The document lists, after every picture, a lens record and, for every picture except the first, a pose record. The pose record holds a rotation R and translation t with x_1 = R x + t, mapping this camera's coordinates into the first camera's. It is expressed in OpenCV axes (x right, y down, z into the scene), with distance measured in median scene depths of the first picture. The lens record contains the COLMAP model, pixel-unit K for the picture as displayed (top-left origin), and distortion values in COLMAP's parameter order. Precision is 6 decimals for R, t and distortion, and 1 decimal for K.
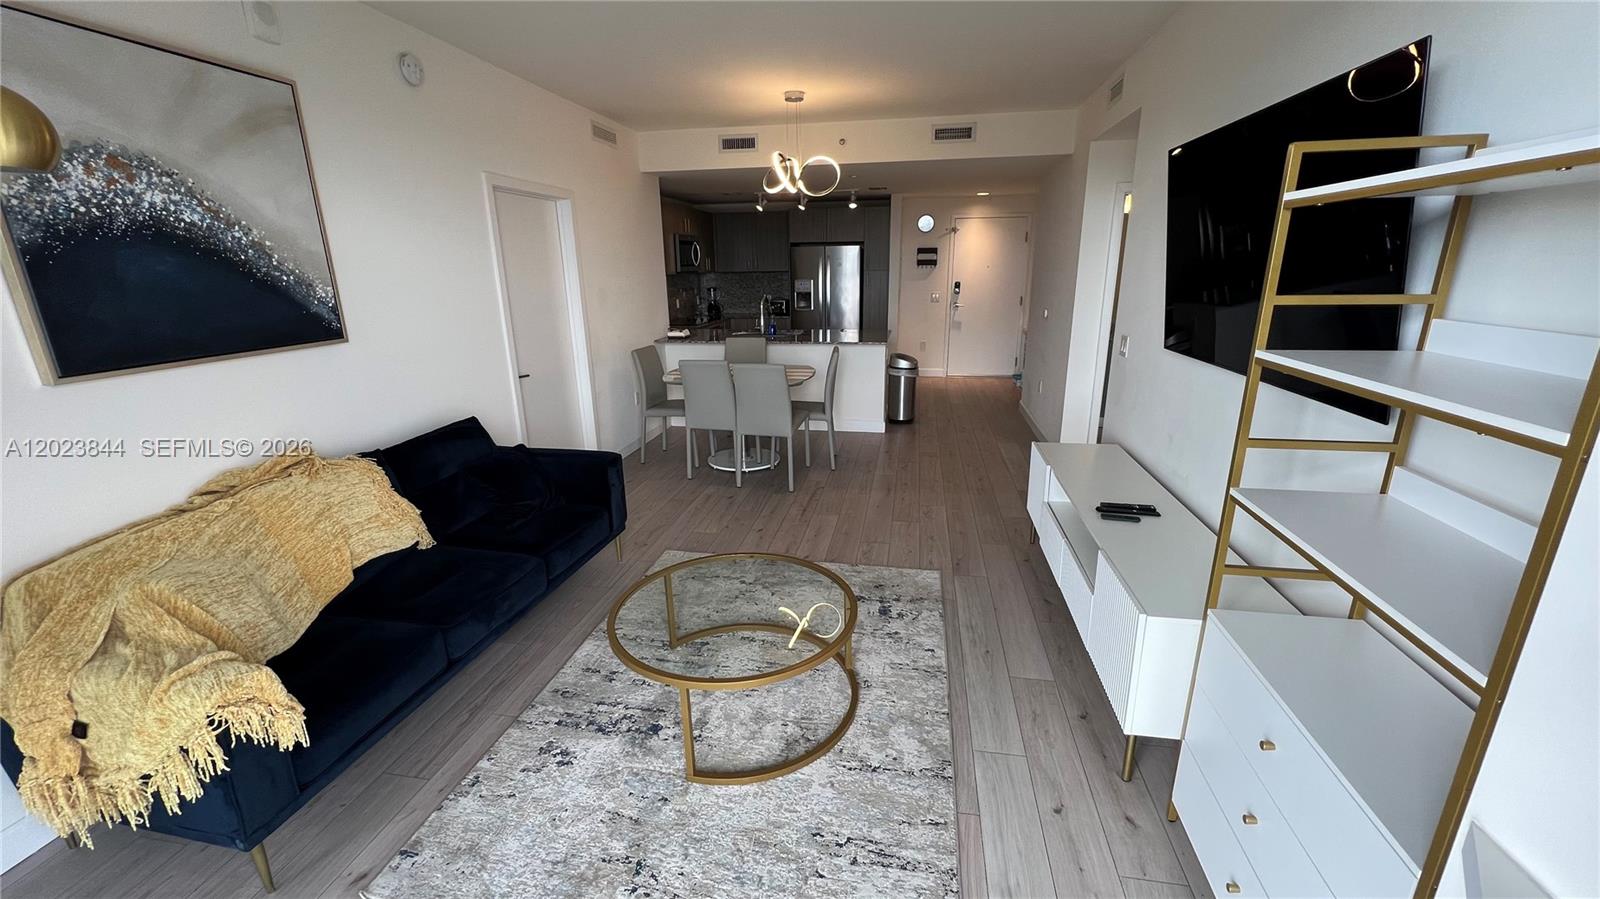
lens RADIAL K [[641.8, 0, 798.5], [0, 641.8, 452.2], [0, 0, 1]] dist [0.000426, -0.000085]
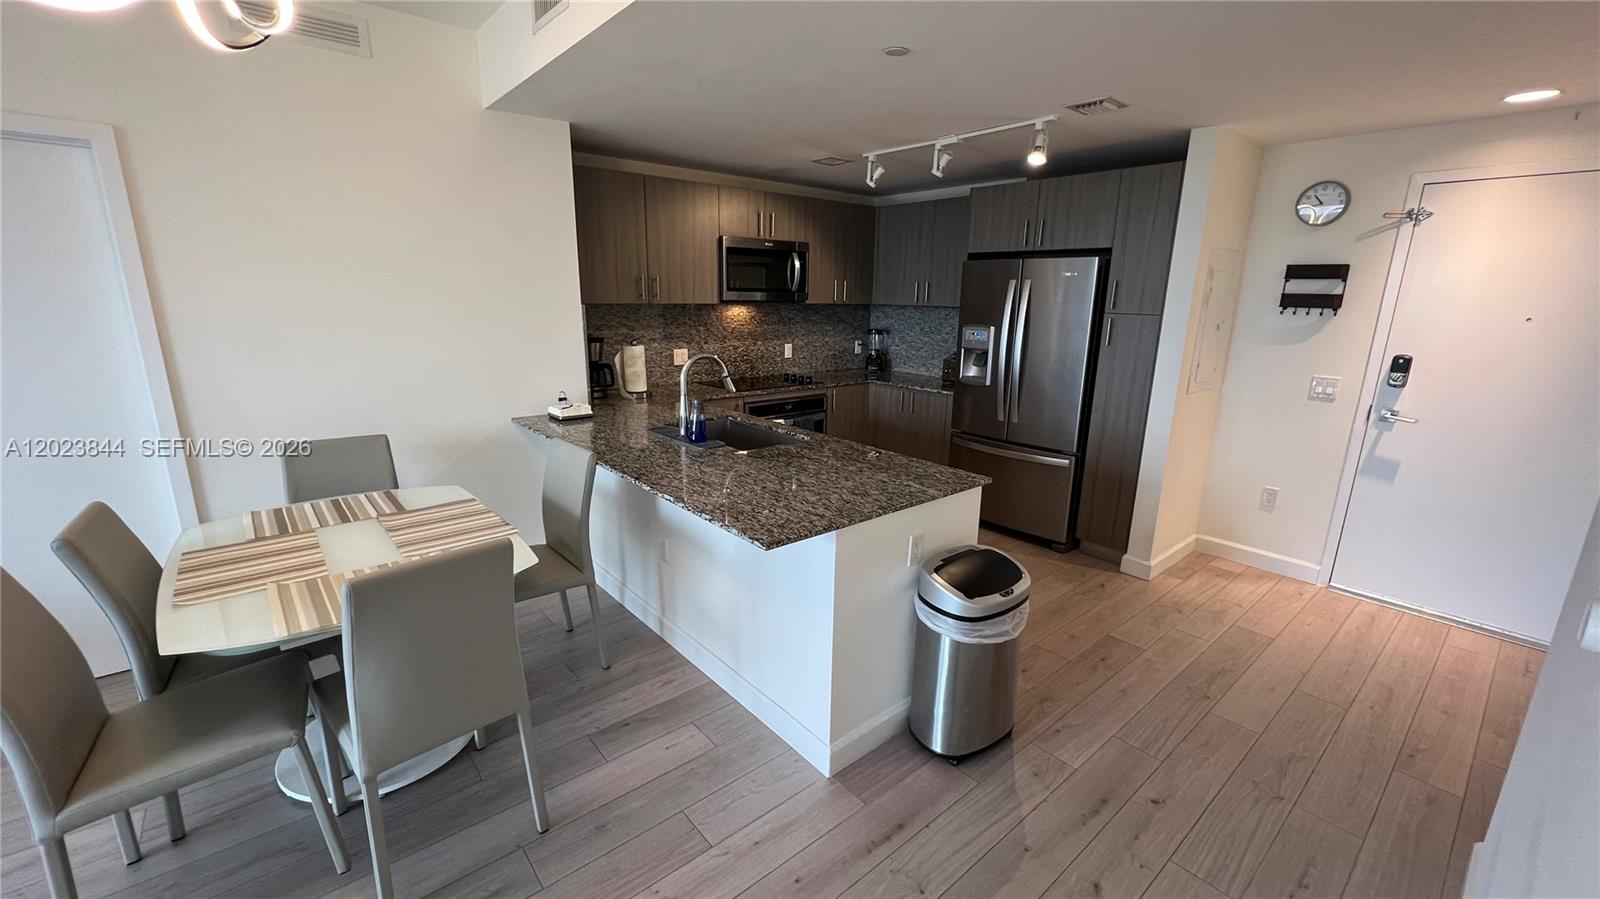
lens RADIAL K [[641.8, 0, 798.5], [0, 641.8, 452.2], [0, 0, 1]] dist [0.000426, -0.000085]
pose [[0.776906, 0.180932, -0.603060, 0.215023], [-0.203706, 0.978536, 0.031155, -0.155488], [0.595752, 0.098643, 0.797088, 0.515490]]
